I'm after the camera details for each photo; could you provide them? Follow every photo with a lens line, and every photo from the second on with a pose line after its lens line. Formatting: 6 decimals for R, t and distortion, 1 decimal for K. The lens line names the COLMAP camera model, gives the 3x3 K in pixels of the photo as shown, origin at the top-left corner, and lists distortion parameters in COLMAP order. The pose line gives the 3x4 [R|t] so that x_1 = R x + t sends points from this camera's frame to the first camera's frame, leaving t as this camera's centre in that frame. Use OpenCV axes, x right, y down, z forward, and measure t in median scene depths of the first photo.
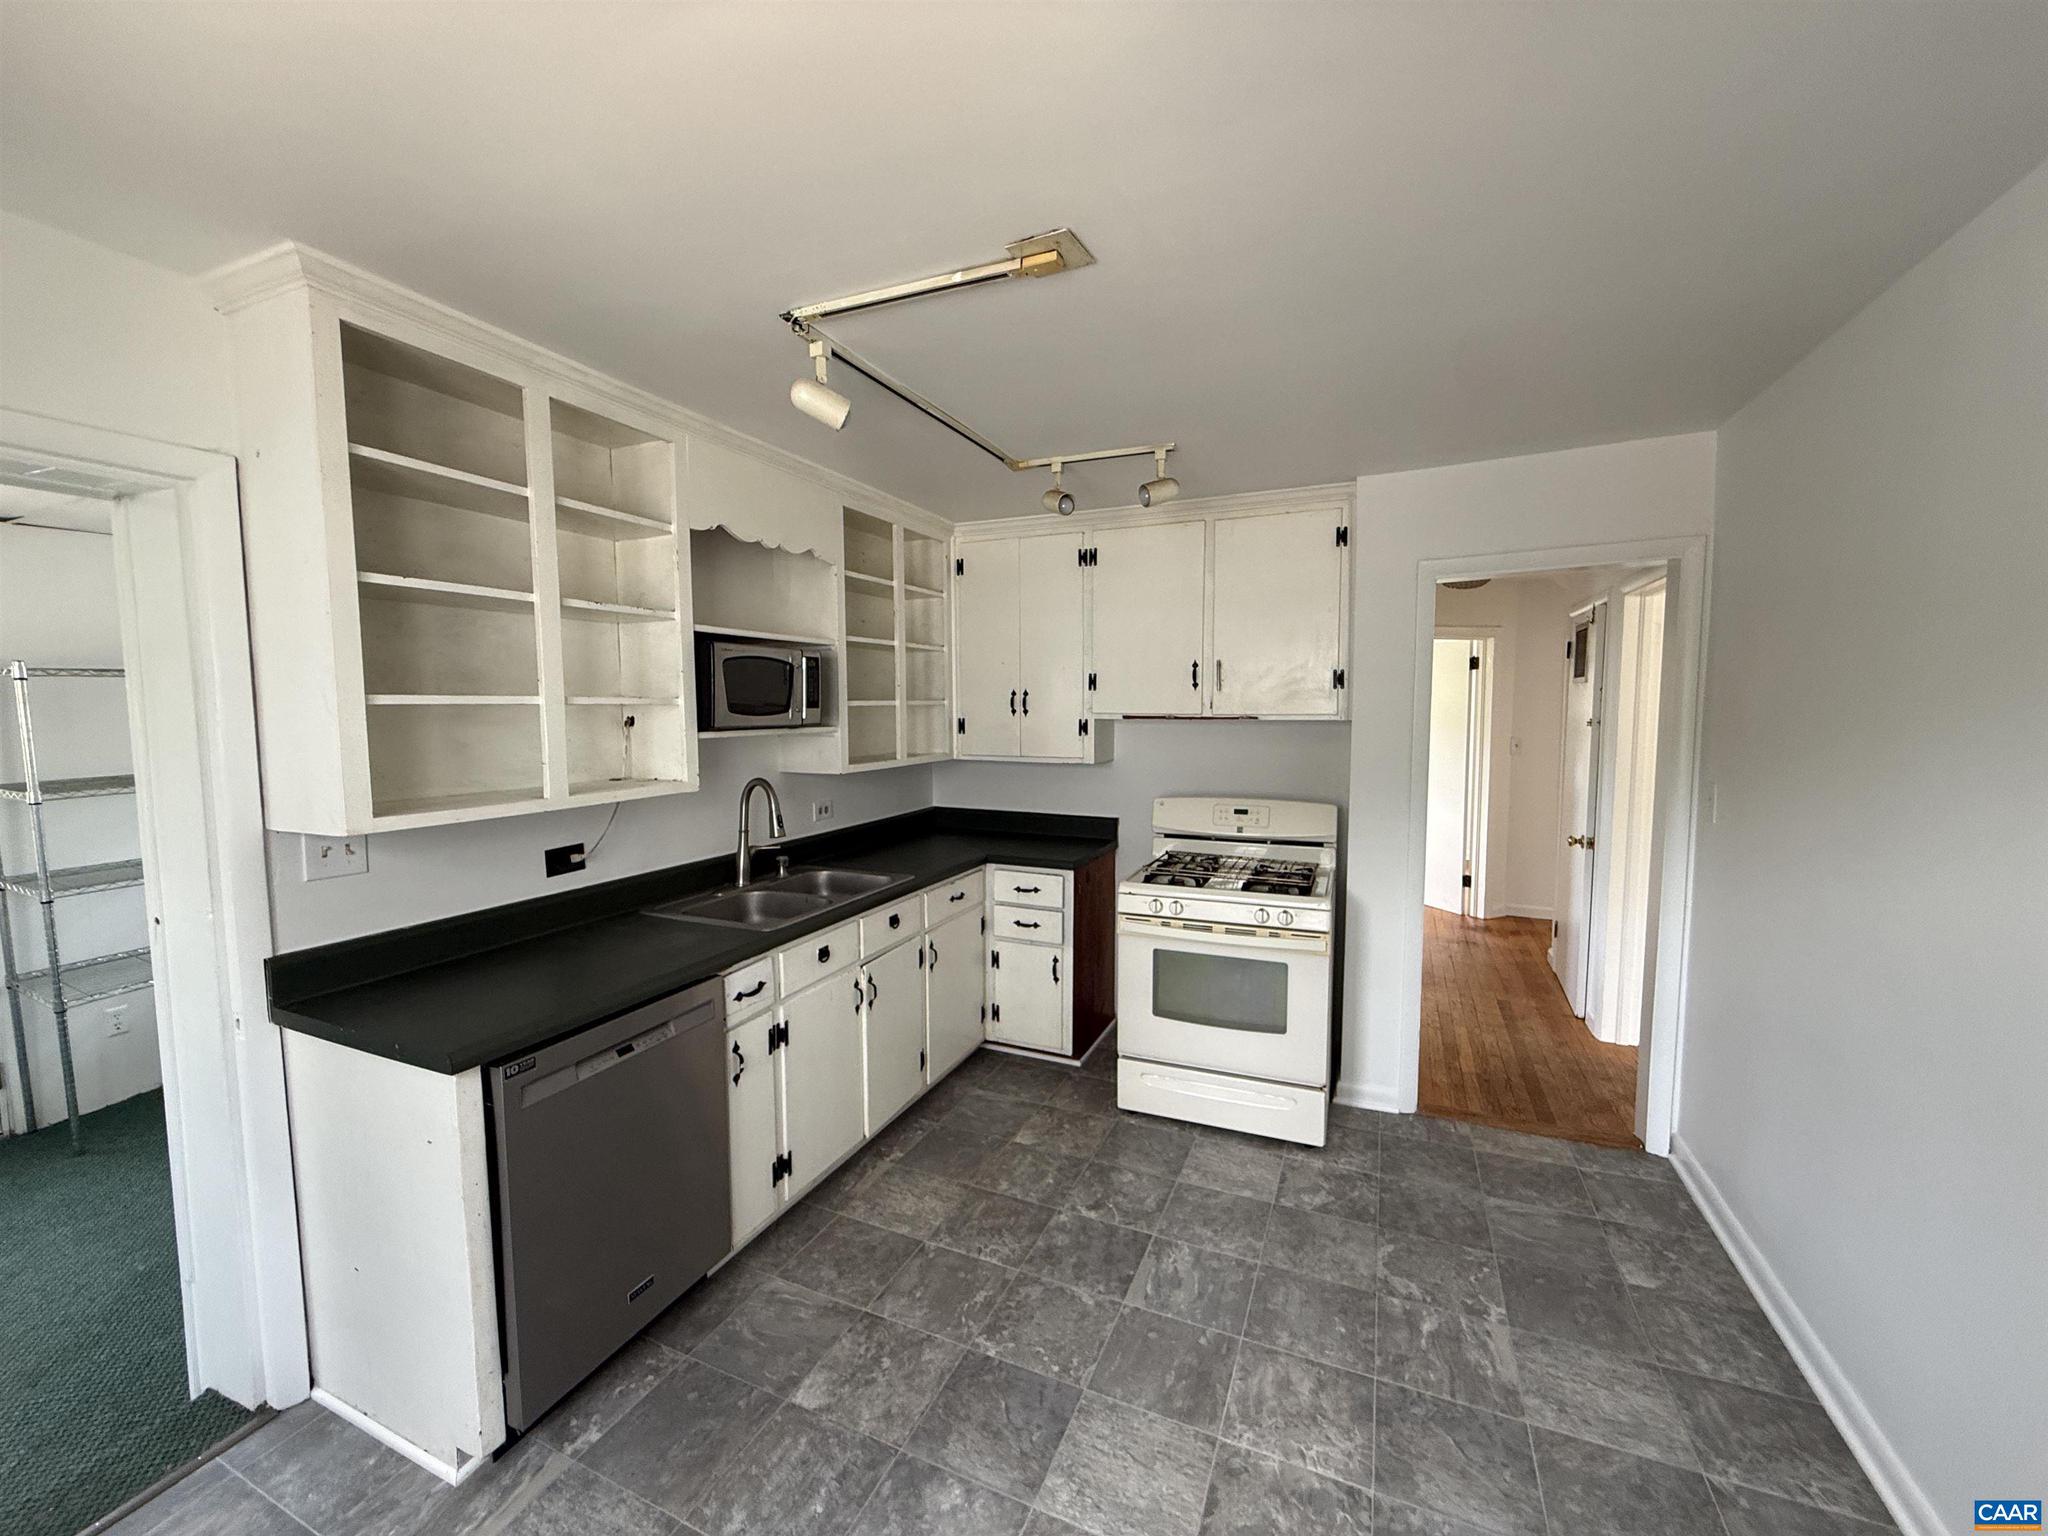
lens RADIAL K [[819.8, 0, 1016.9], [0, 819.8, 770.8], [0, 0, 1]] dist [-0.000757, 0.000286]
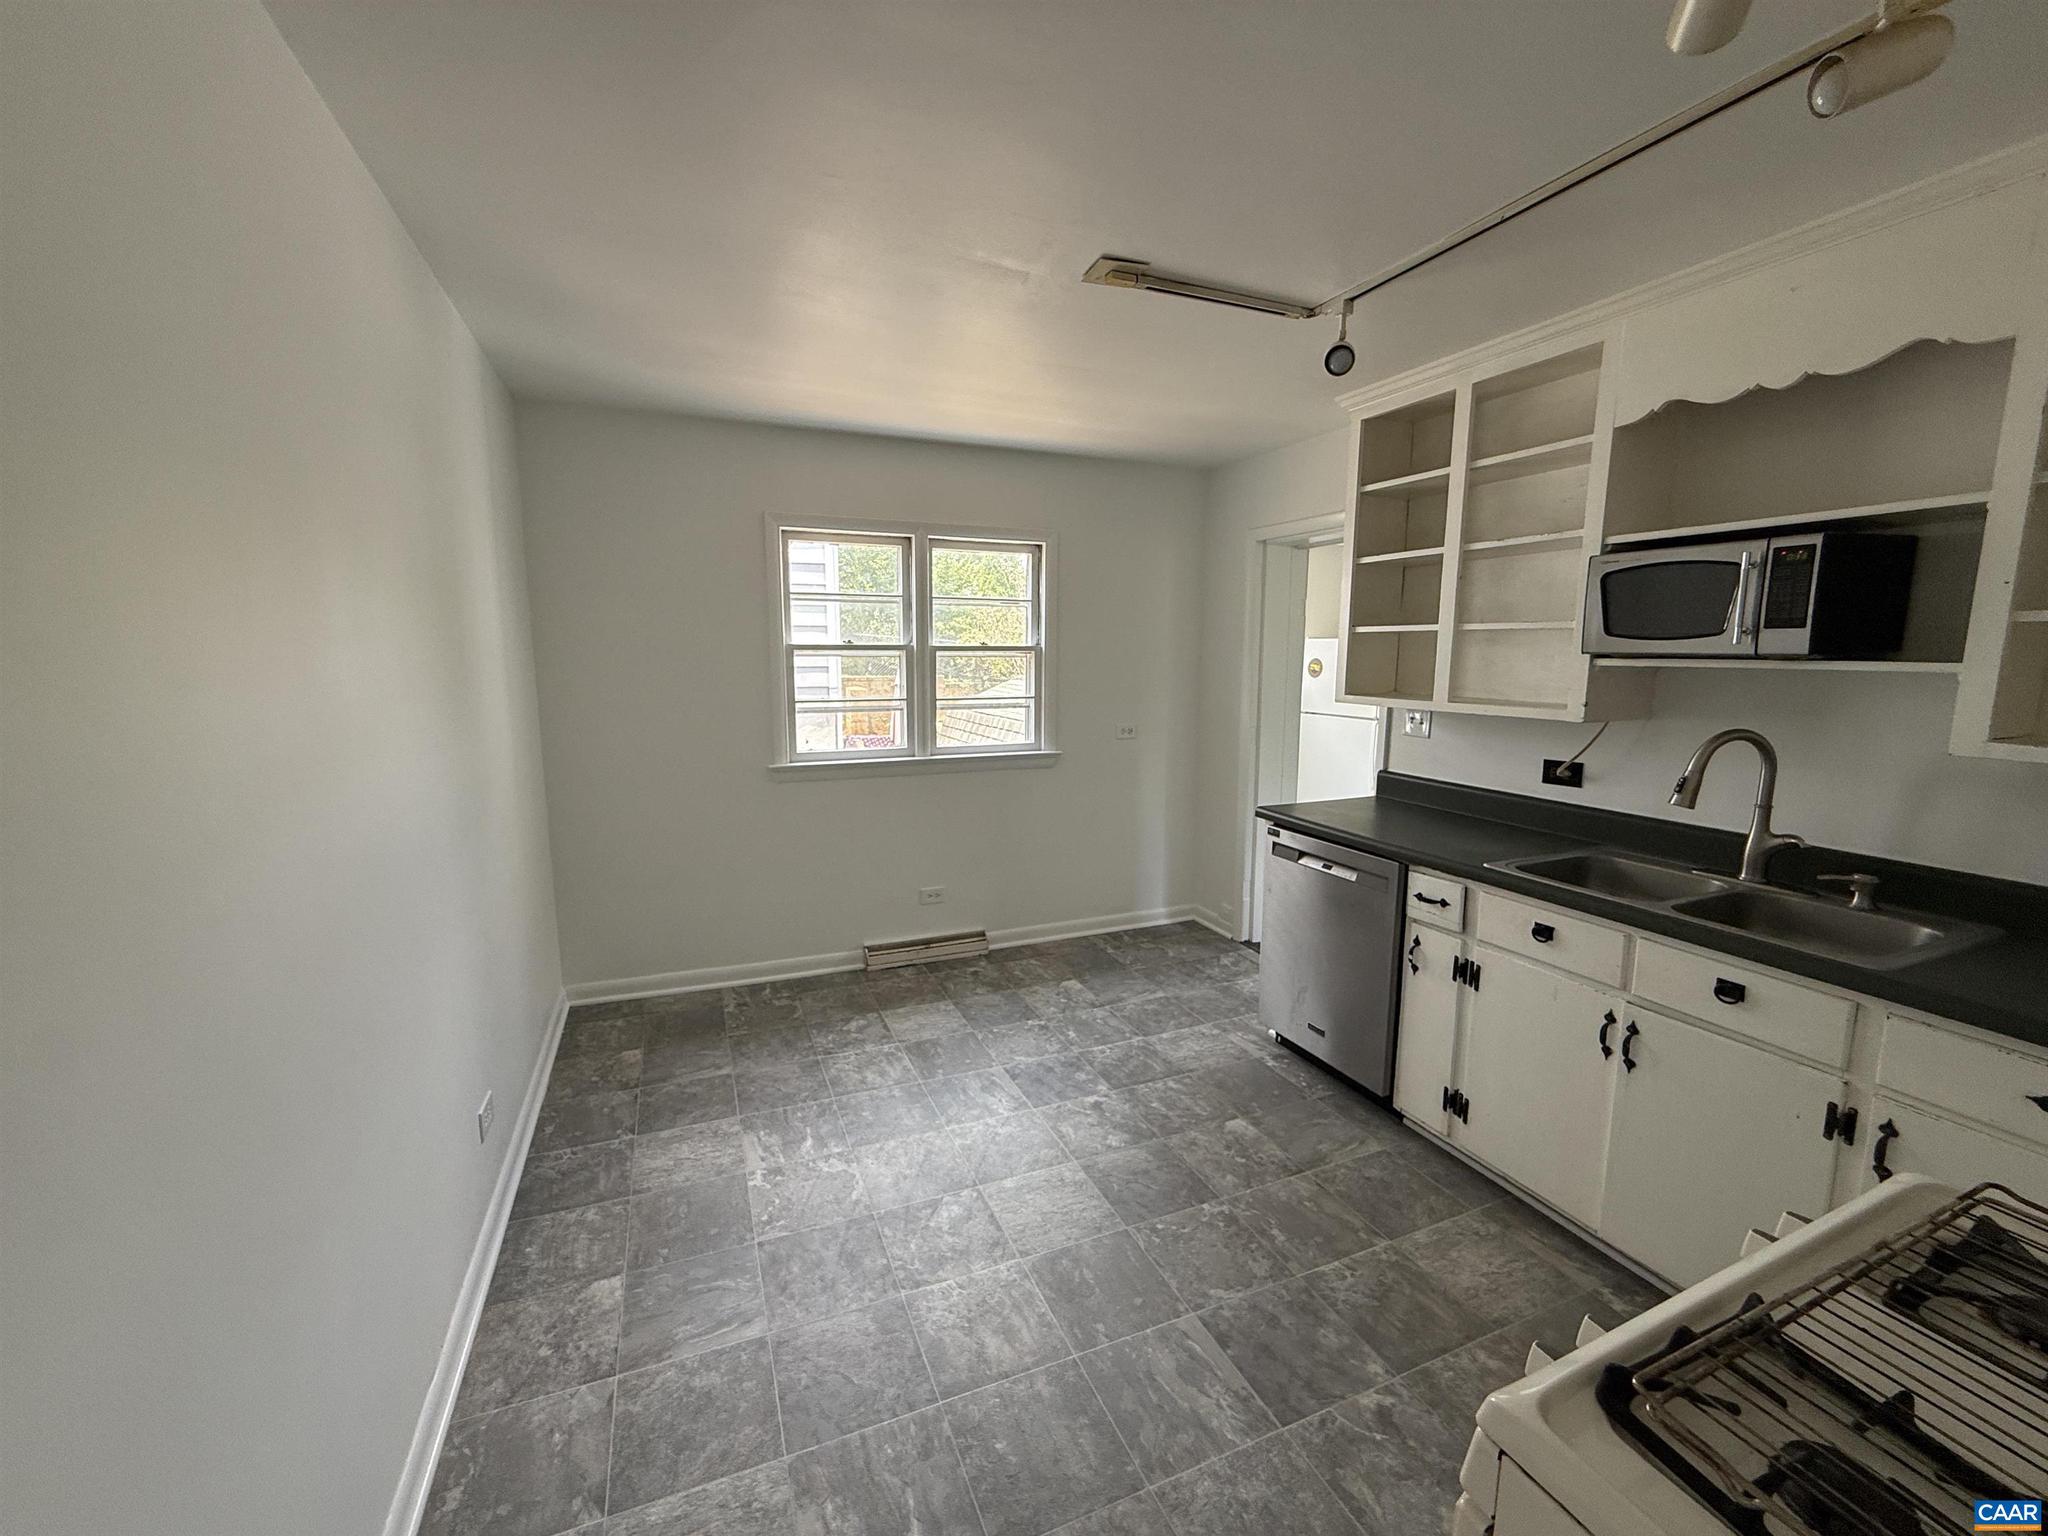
lens RADIAL K [[819.8, 0, 1016.9], [0, 819.8, 770.8], [0, 0, 1]] dist [-0.000757, 0.000286]
pose [[-0.685087, 0.110566, -0.720021, 0.865471], [-0.057703, 0.977072, 0.204942, -0.090127], [0.726172, 0.181951, -0.662999, 1.402572]]
